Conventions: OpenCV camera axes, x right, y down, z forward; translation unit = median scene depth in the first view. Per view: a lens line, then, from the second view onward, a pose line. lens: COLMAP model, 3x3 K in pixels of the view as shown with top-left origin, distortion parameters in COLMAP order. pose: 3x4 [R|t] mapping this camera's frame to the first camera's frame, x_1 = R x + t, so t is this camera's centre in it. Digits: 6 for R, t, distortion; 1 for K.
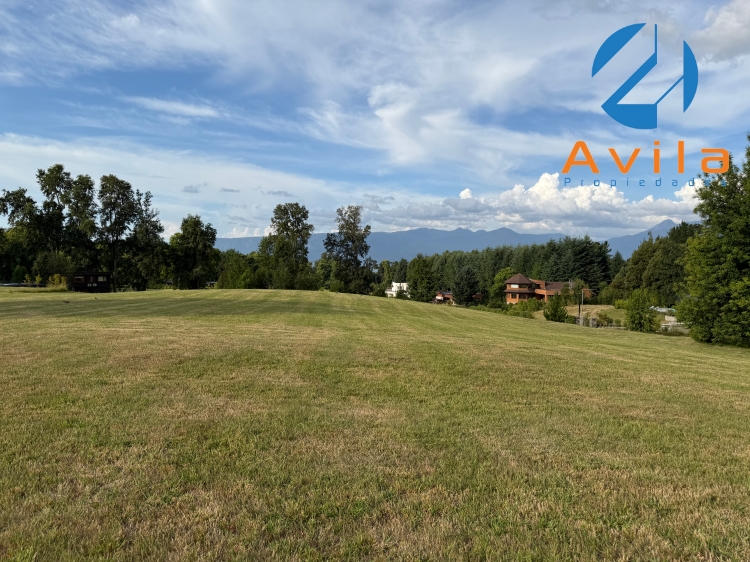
lens RADIAL K [[521.9, 0, 377.4], [0, 521.9, 284.5], [0, 0, 1]] dist [0.081114, -0.103950]
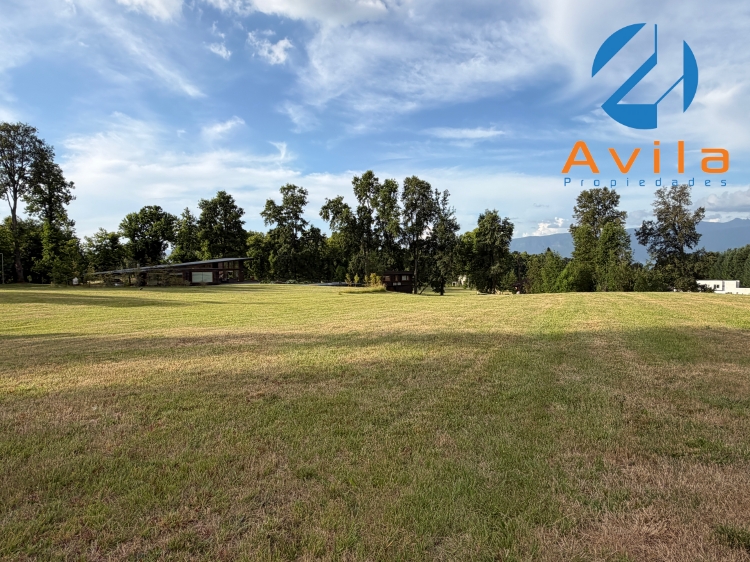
lens RADIAL K [[471.3, 0, 379.7], [0, 471.3, 286.7], [0, 0, 1]] dist [-0.003226, 0.004045]
pose [[0.880724, 0.001575, -0.473627, -0.122898], [0.003040, 0.999955, 0.008978, -0.001857], [0.473620, -0.009347, 0.880680, 0.160257]]
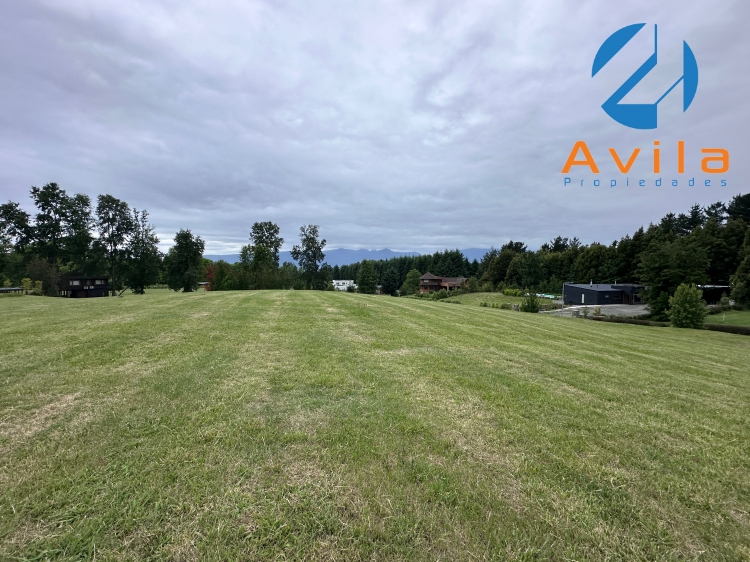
lens RADIAL K [[301.7, 0, 374.0], [0, 301.7, 278.7], [0, 0, 1]] dist [-0.003402, 0.000317]
pose [[0.981218, -0.018866, 0.191976, -0.048893], [0.020297, 0.999779, -0.005488, -0.002325], [-0.191830, 0.009281, 0.981384, 0.217469]]
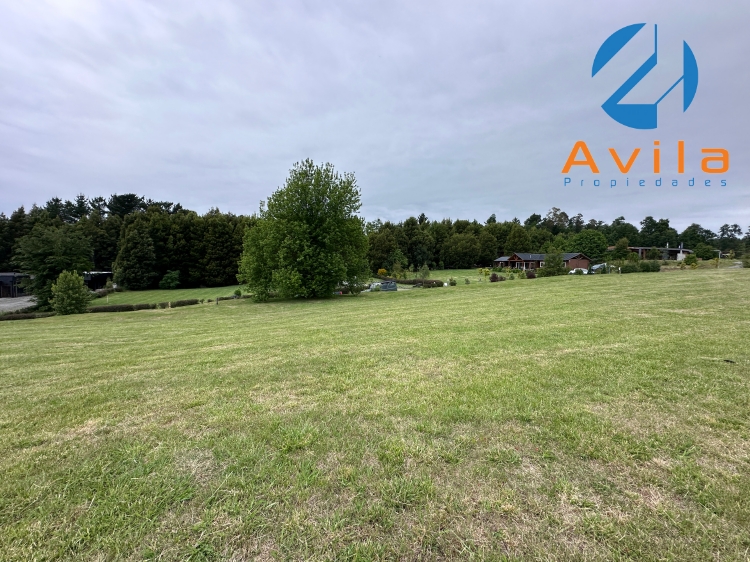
lens RADIAL K [[301.7, 0, 374.4], [0, 301.7, 277.1], [0, 0, 1]] dist [-0.003402, 0.000317]
pose [[-0.199136, -0.063818, 0.977892, -0.044600], [0.016855, 0.997507, 0.068531, -0.001902], [-0.979827, 0.030129, -0.197563, 0.211982]]
